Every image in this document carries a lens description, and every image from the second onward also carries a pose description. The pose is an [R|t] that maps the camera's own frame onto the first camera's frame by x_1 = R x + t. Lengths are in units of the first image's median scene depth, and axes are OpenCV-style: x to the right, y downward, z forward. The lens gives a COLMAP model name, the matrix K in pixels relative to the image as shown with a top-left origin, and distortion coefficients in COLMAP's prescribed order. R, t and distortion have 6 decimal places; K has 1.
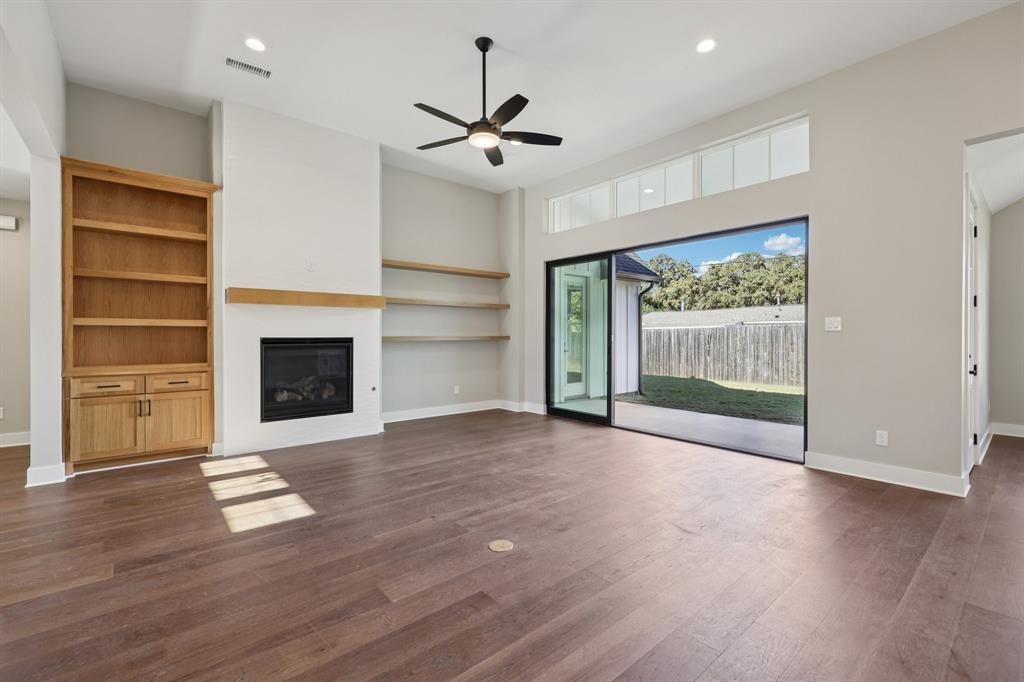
lens RADIAL K [[443.7, 0, 517.4], [0, 443.7, 337.8], [0, 0, 1]] dist [-0.001251, 0.000295]
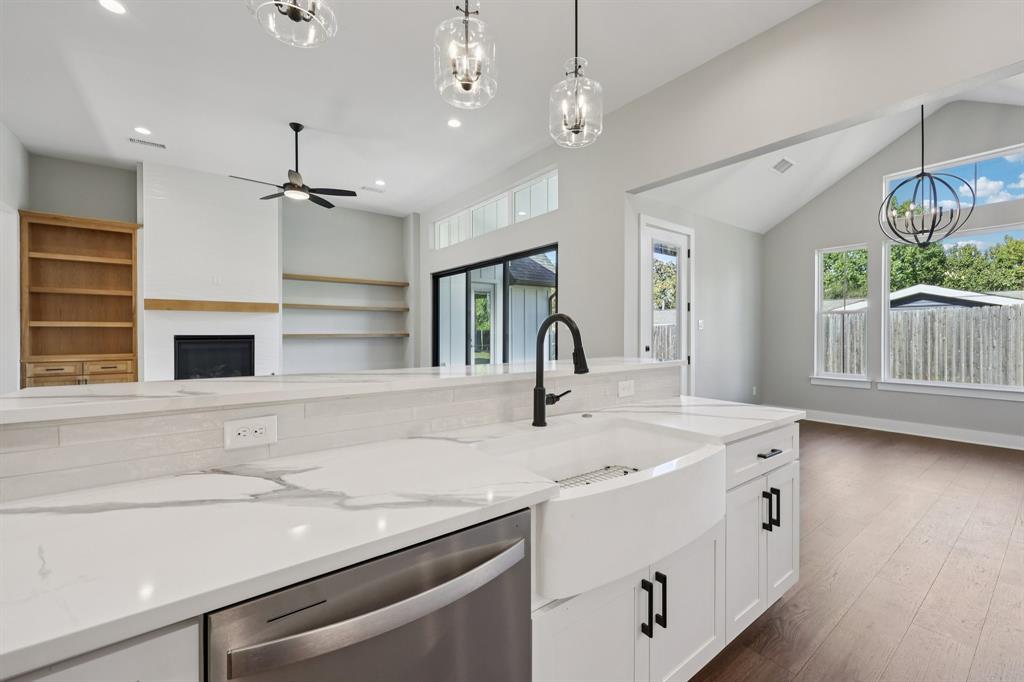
lens RADIAL K [[436.6, 0, 544.5], [0, 436.6, 336.3], [0, 0, 1]] dist [0.003252, -0.001117]
pose [[0.998547, -0.000434, -0.053884, 0.654920], [0.000557, 0.999997, 0.002269, 0.001125], [0.053883, -0.002295, 0.998545, -0.288556]]
